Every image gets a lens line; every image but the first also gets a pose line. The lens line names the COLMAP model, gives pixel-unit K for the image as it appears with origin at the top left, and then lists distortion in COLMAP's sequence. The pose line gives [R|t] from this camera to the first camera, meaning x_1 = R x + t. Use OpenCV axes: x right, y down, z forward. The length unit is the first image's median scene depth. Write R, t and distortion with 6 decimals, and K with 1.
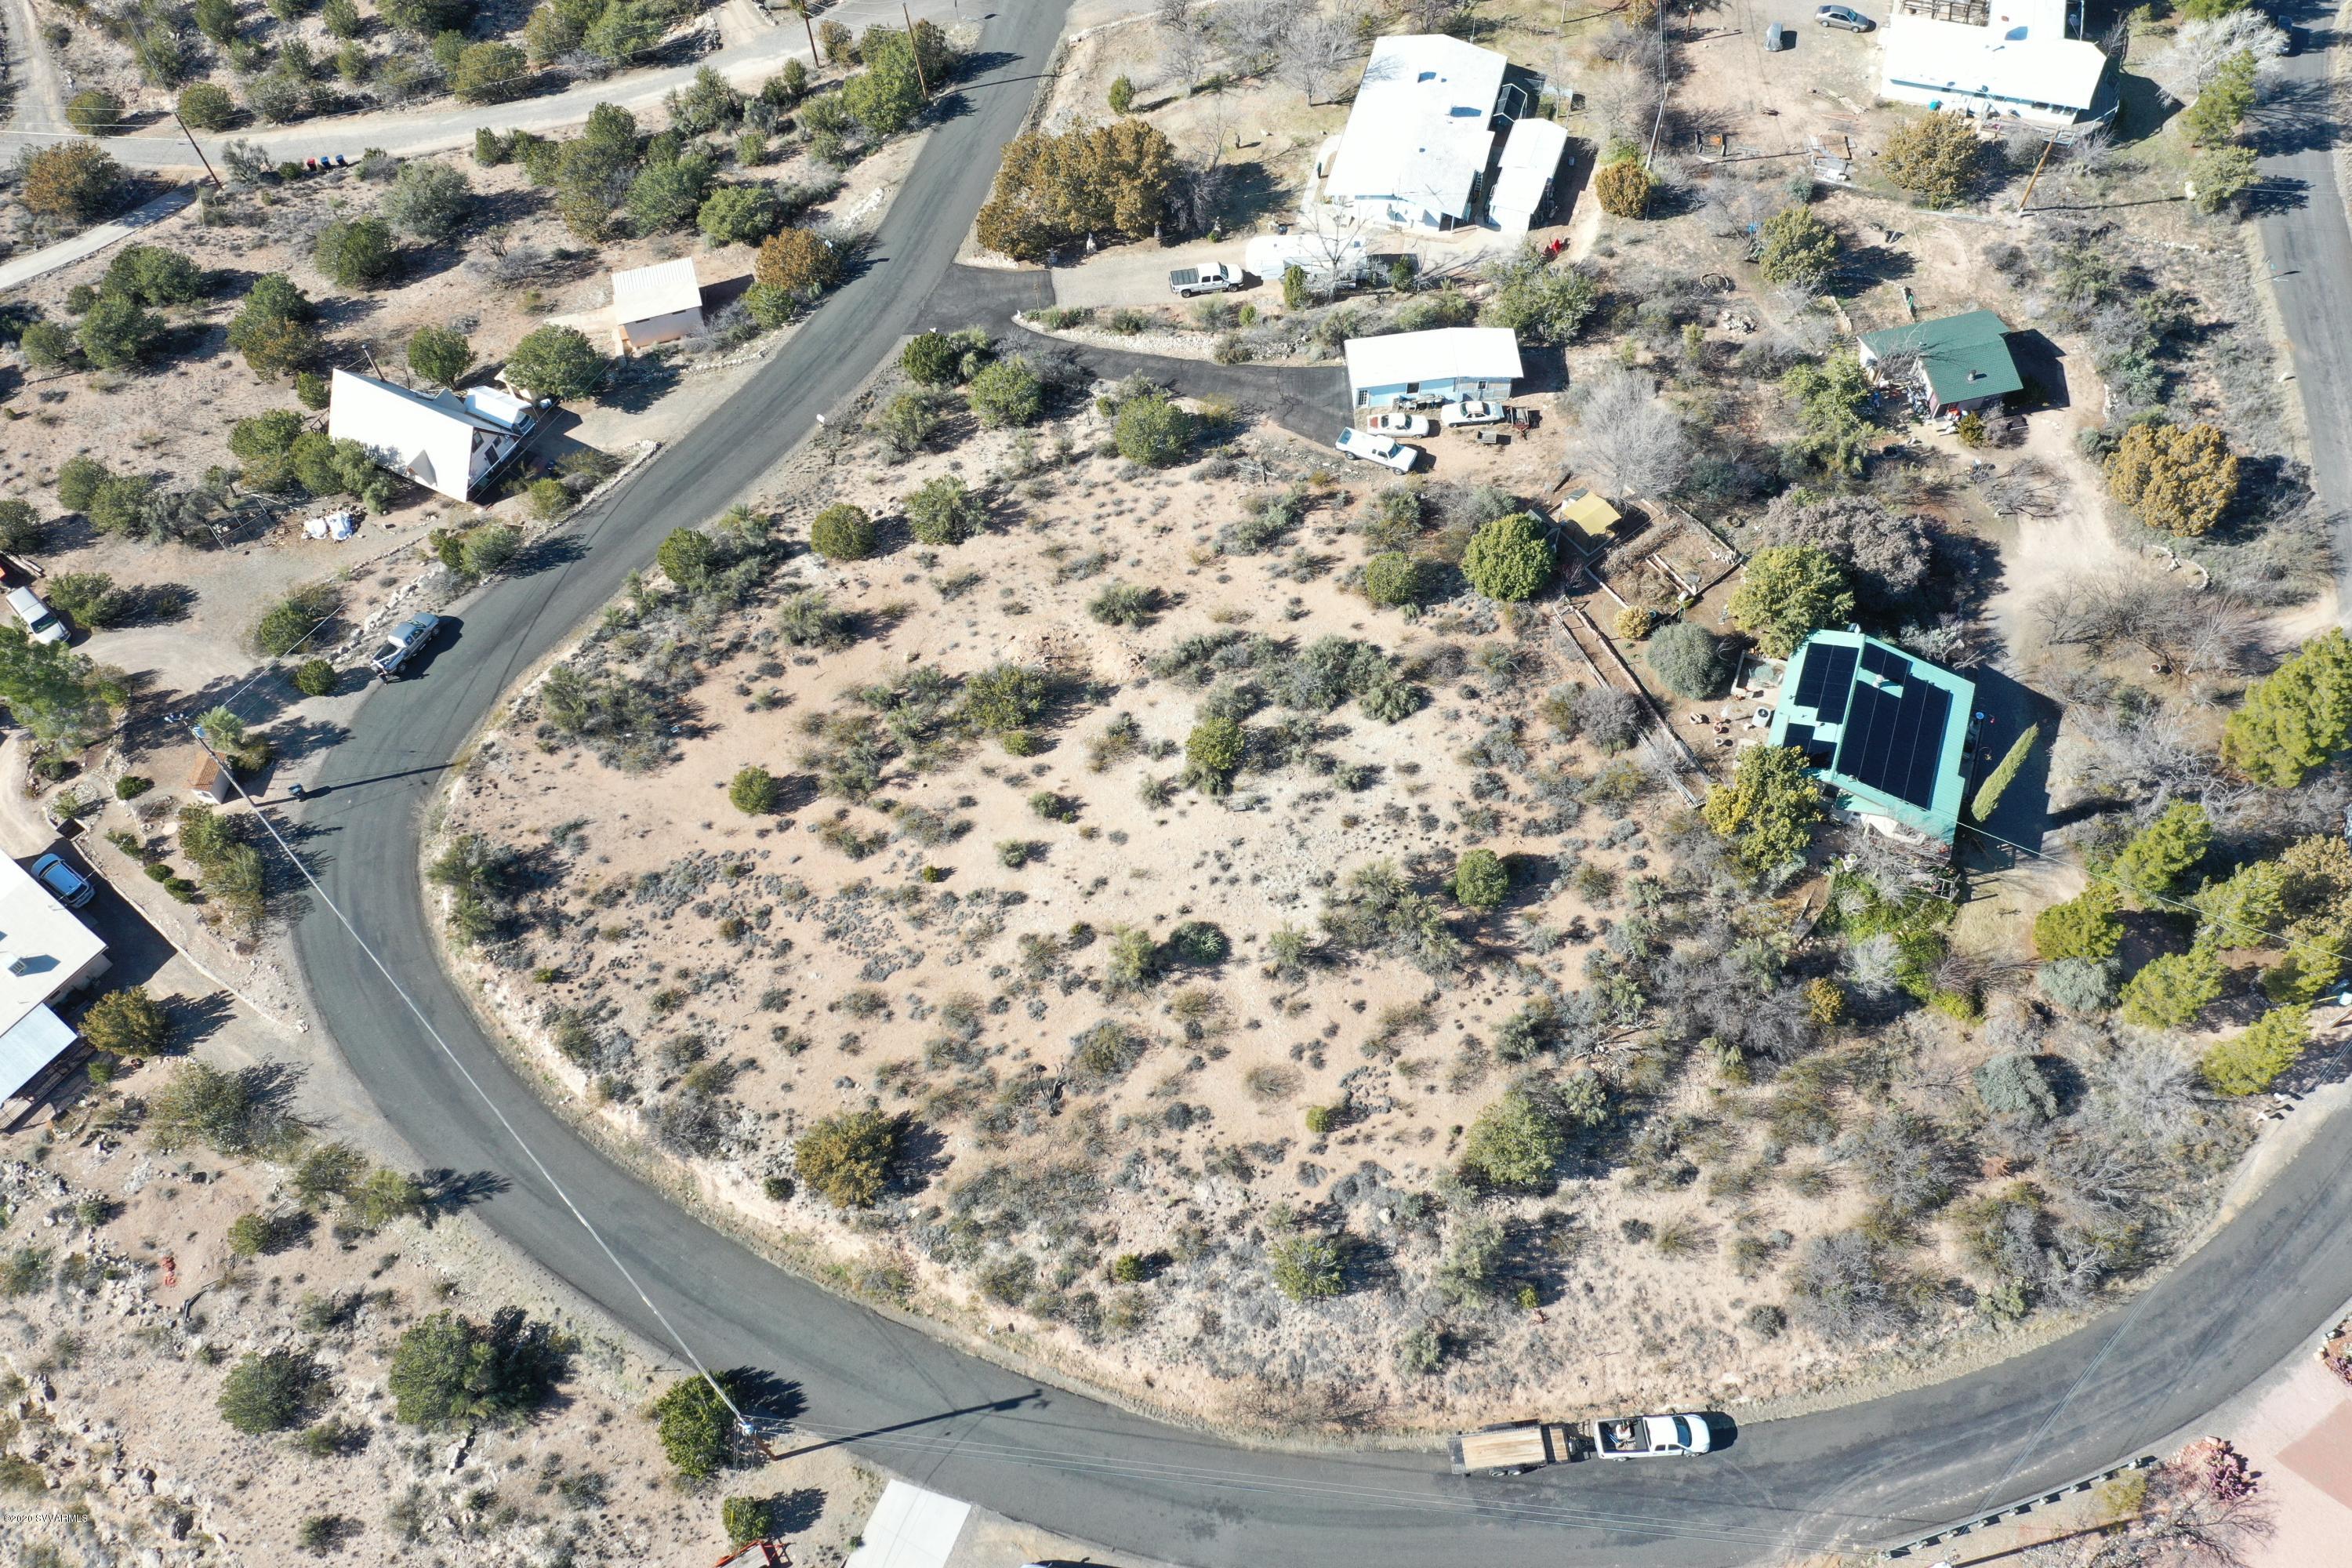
lens RADIAL K [[1839.1, 0, 1170.5], [0, 1839.1, 784.6], [0, 0, 1]] dist [-0.005551, 0.004493]
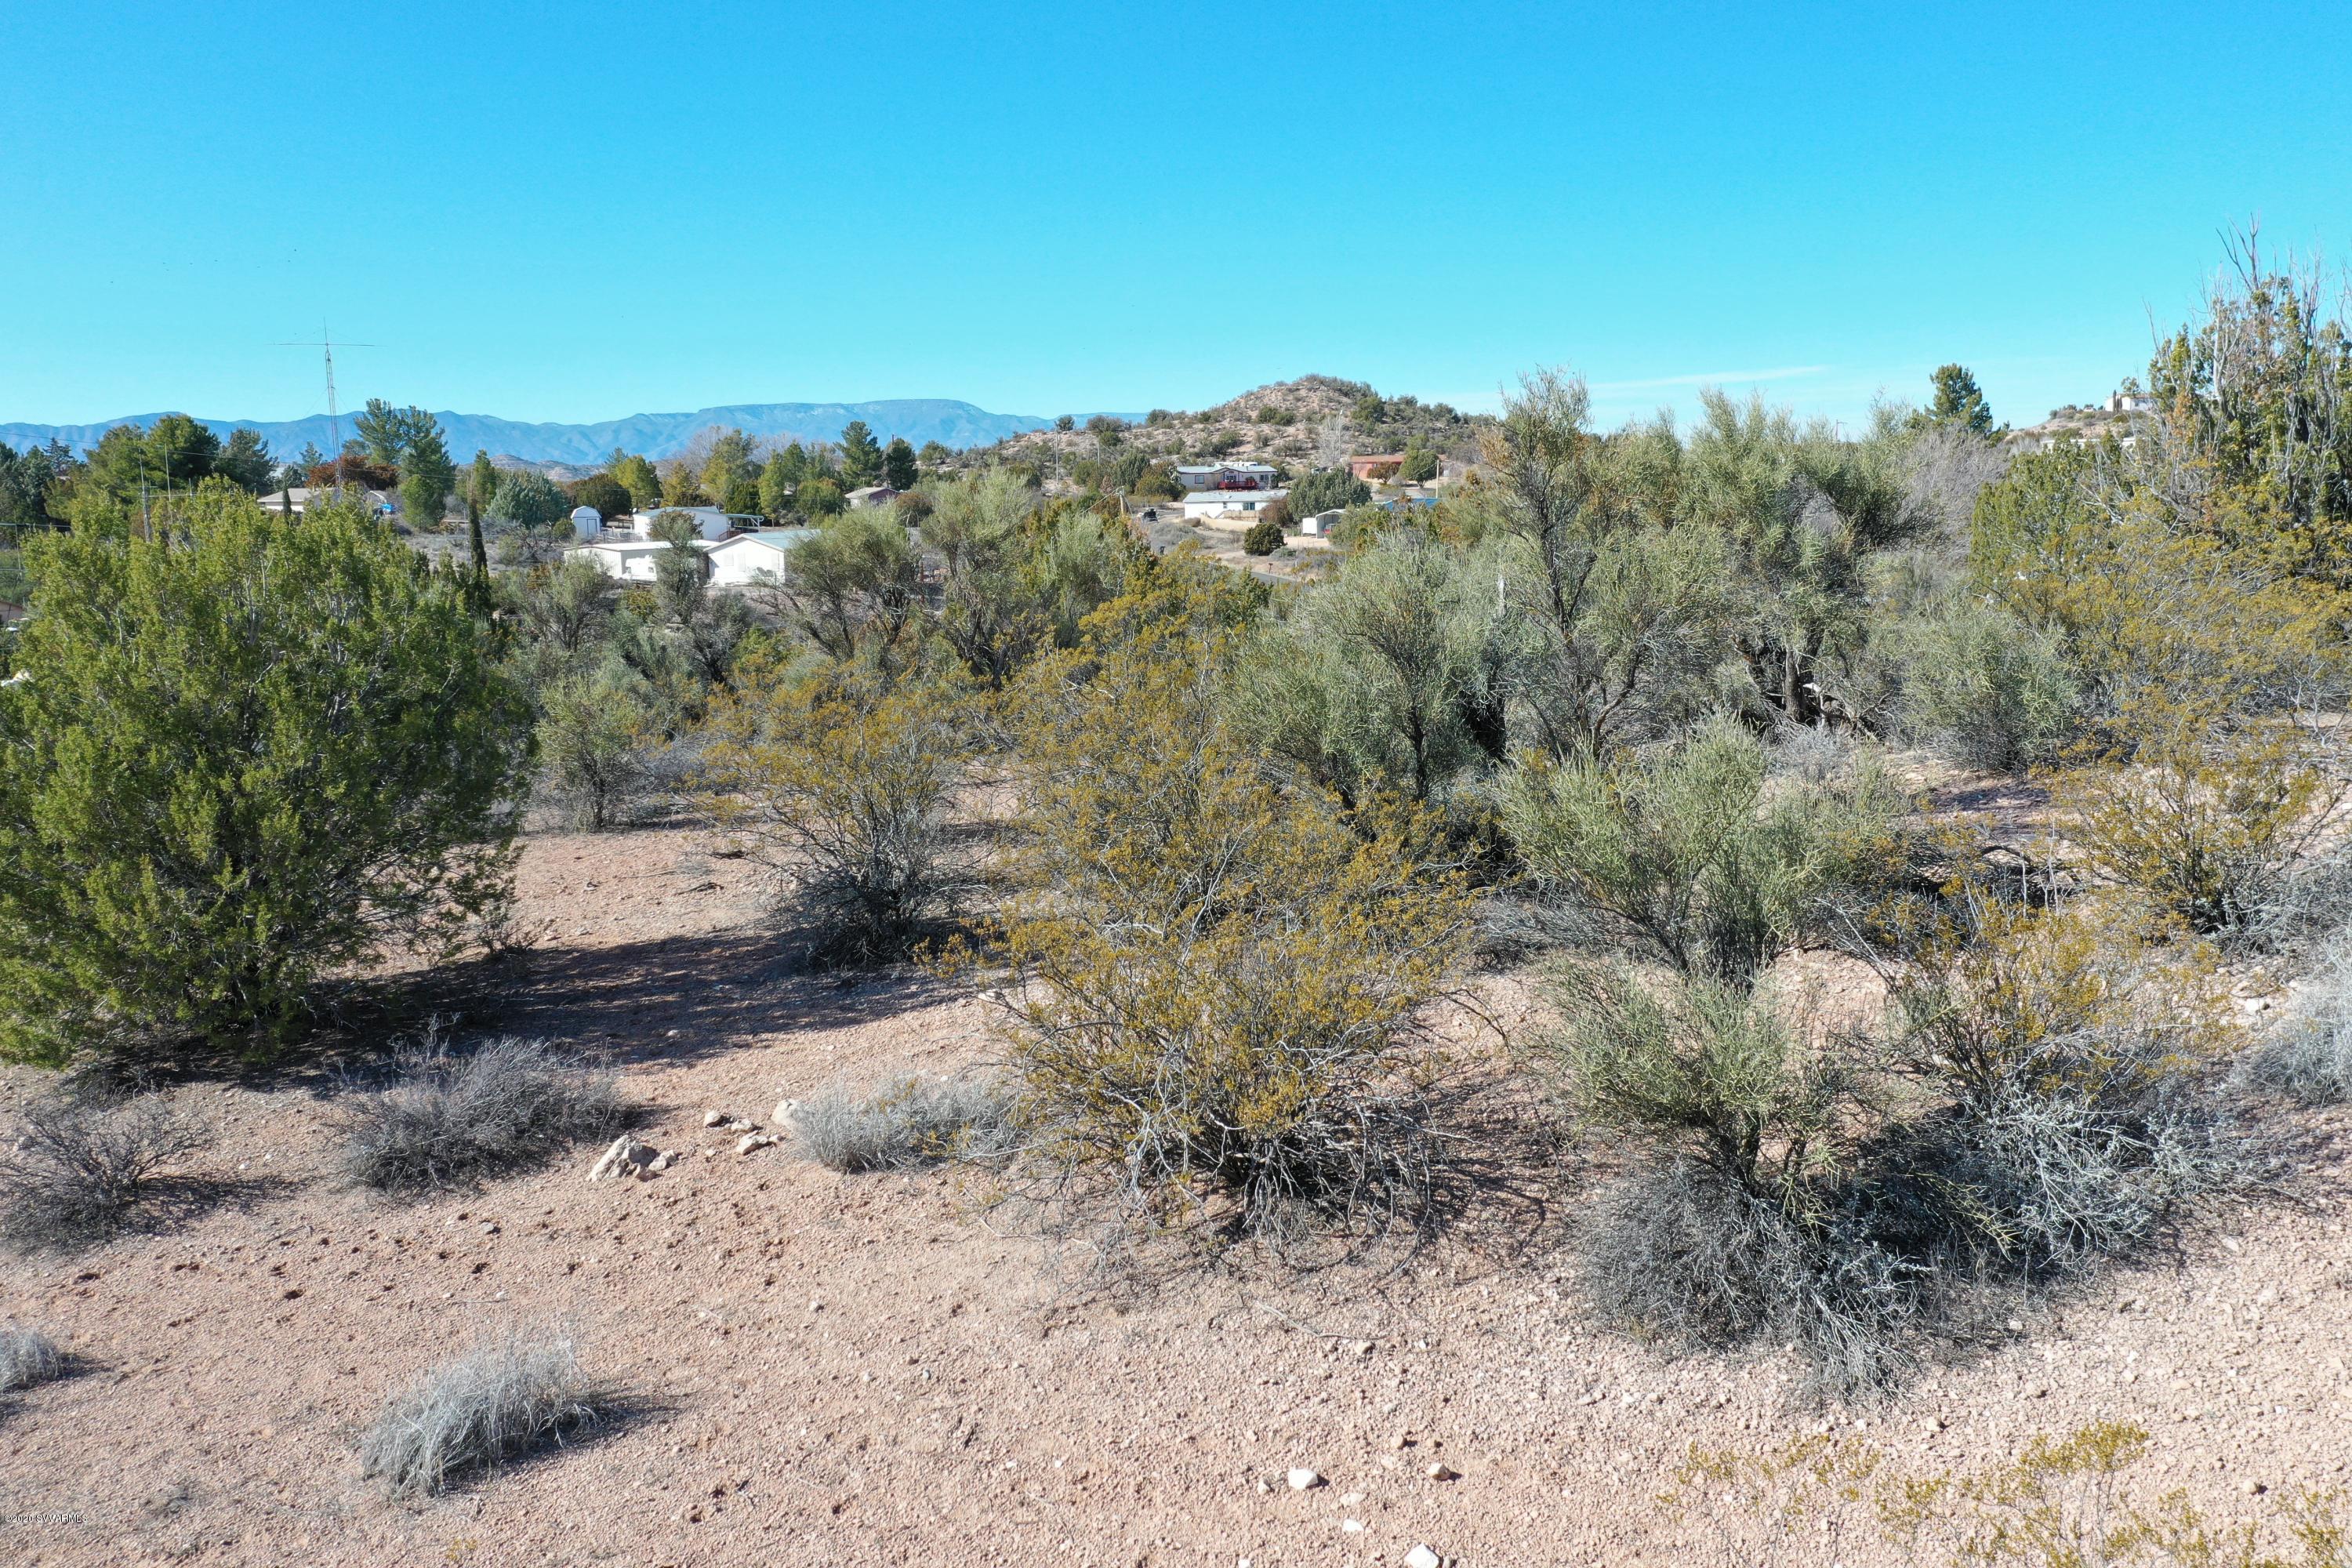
lens RADIAL K [[1839.1, 0, 1170.5], [0, 1839.1, 784.6], [0, 0, 1]] dist [-0.005551, 0.004493]
pose [[0.999866, 0.001134, 0.016357, -0.197514], [0.011679, 0.650936, -0.759043, 0.070128], [-0.011508, 0.759132, 0.650835, 1.006499]]
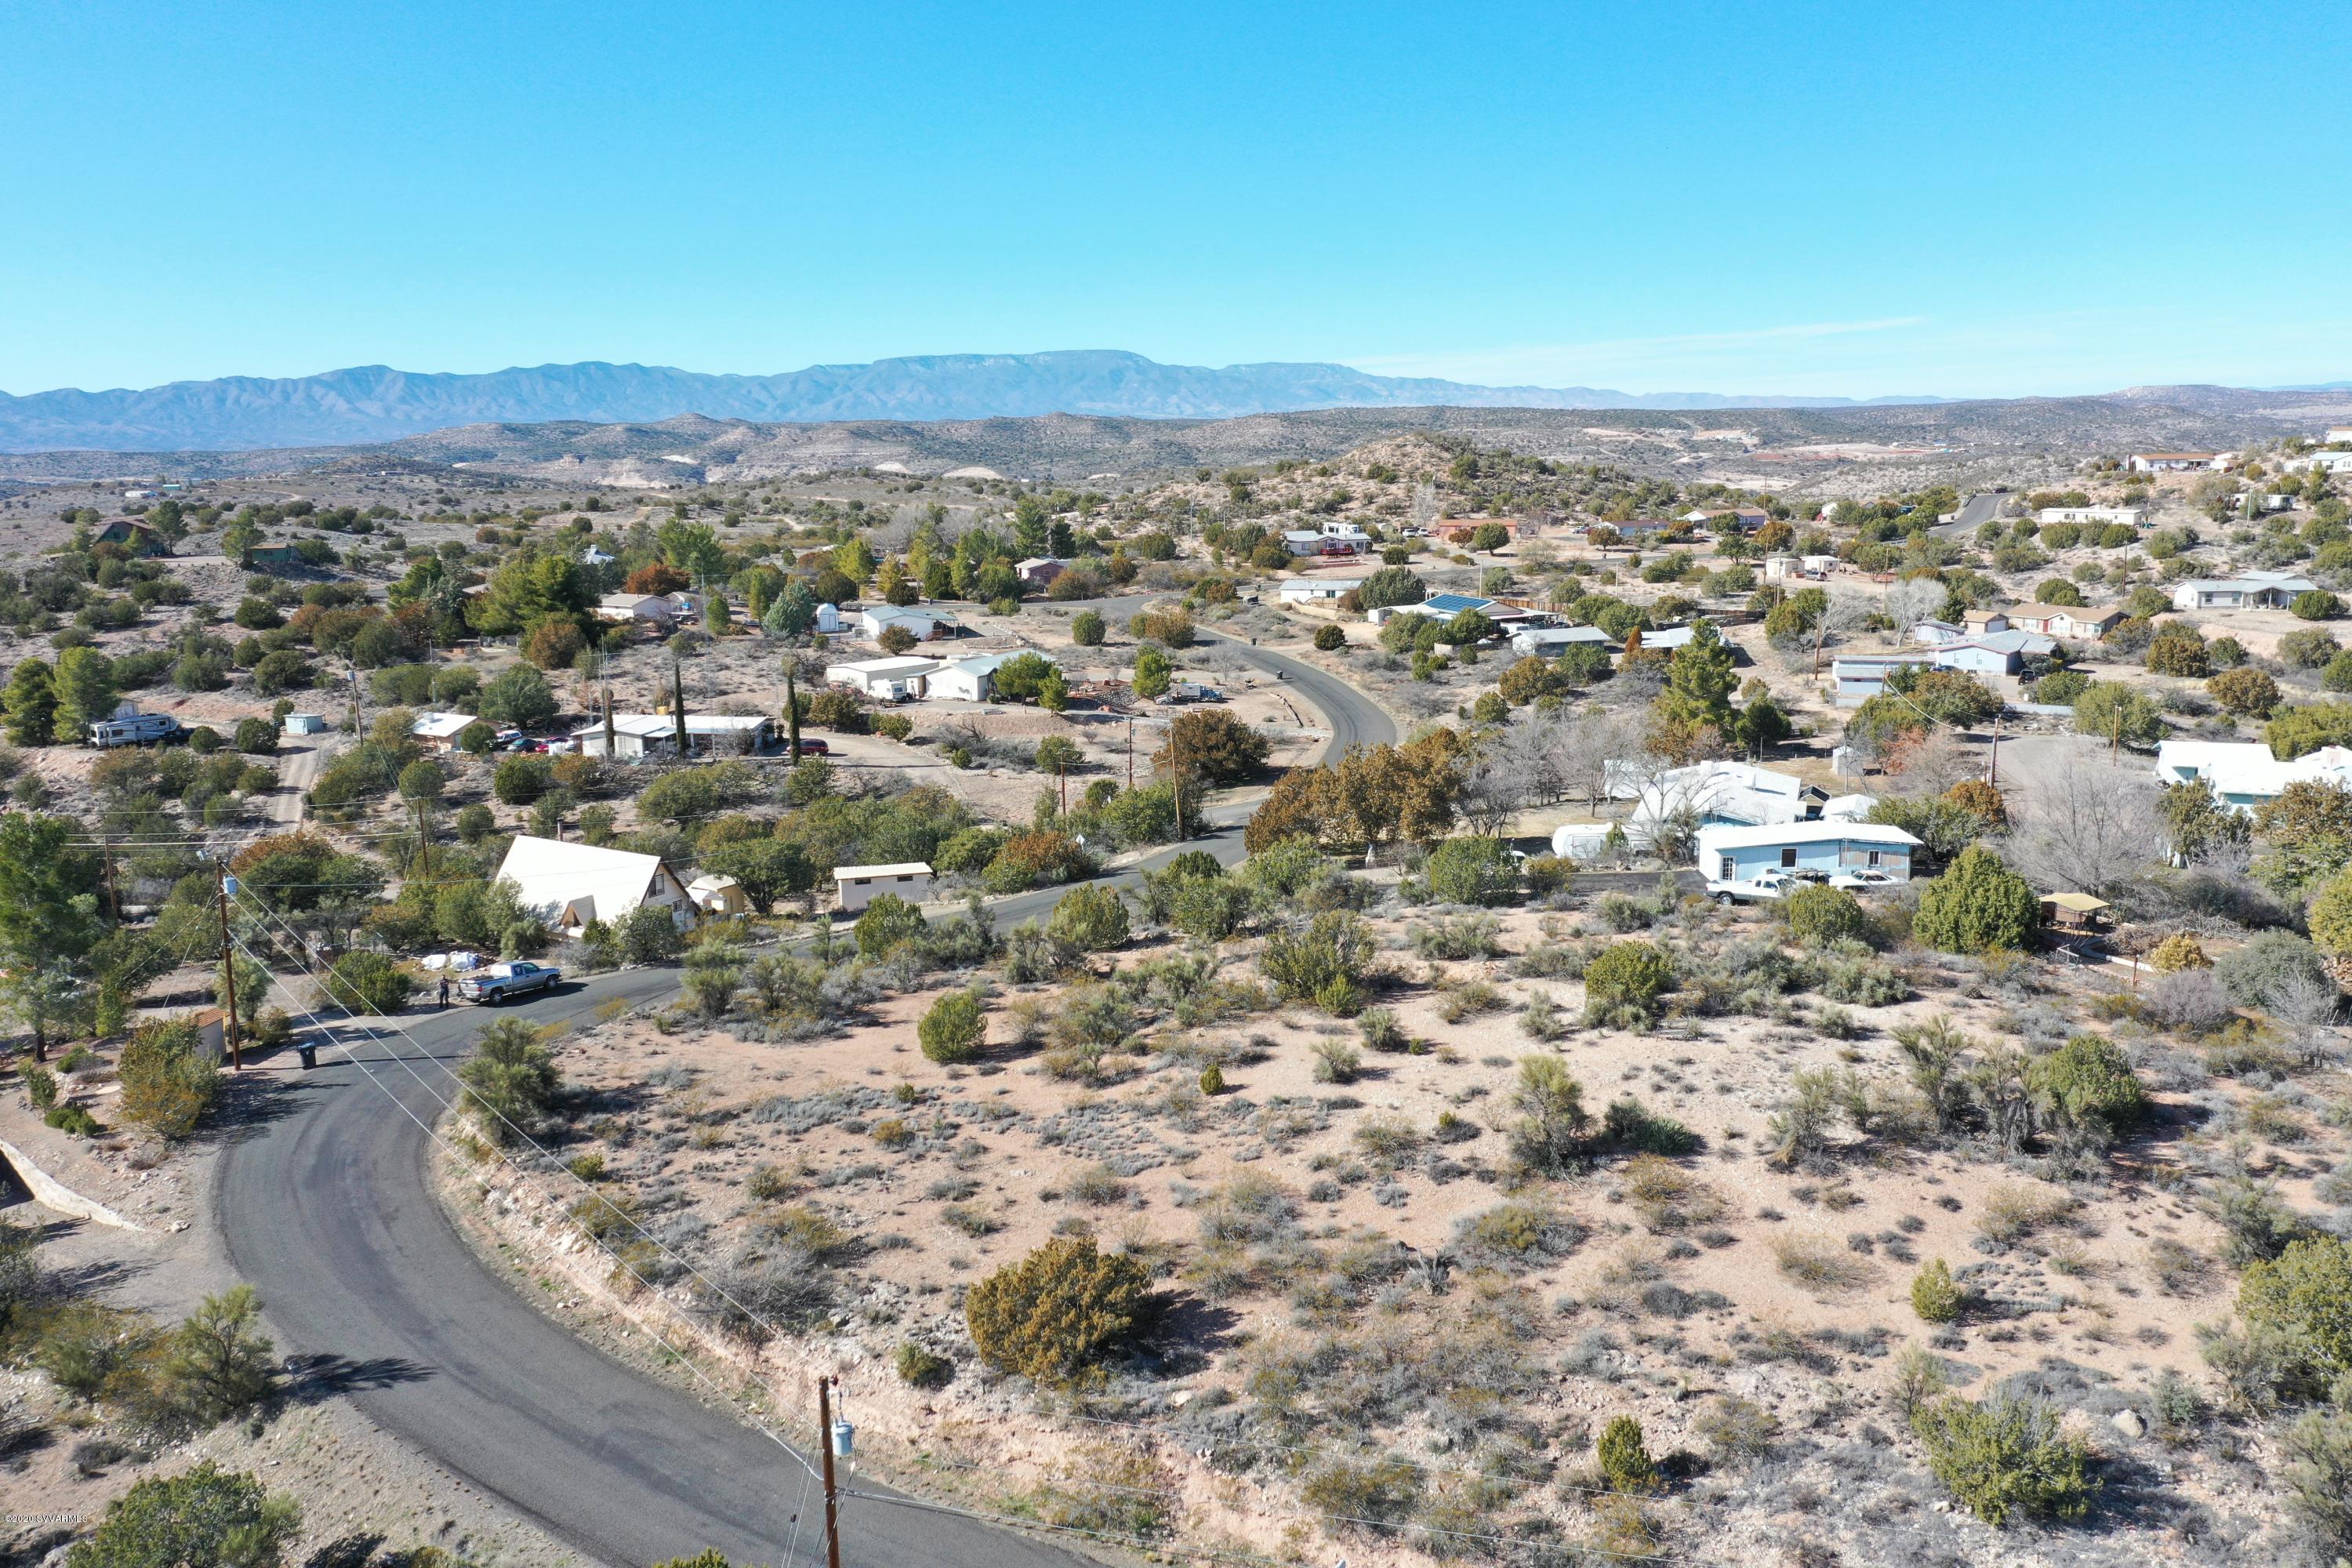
lens RADIAL K [[1856.2, 0, 1176.0], [0, 1856.2, 784.0], [0, 0, 1]] dist [-0.001488, 0.002058]
pose [[0.997406, 0.017889, -0.069716, -0.102535], [-0.063621, 0.672071, -0.737749, 0.478727], [0.033657, 0.740271, 0.671466, 0.497643]]
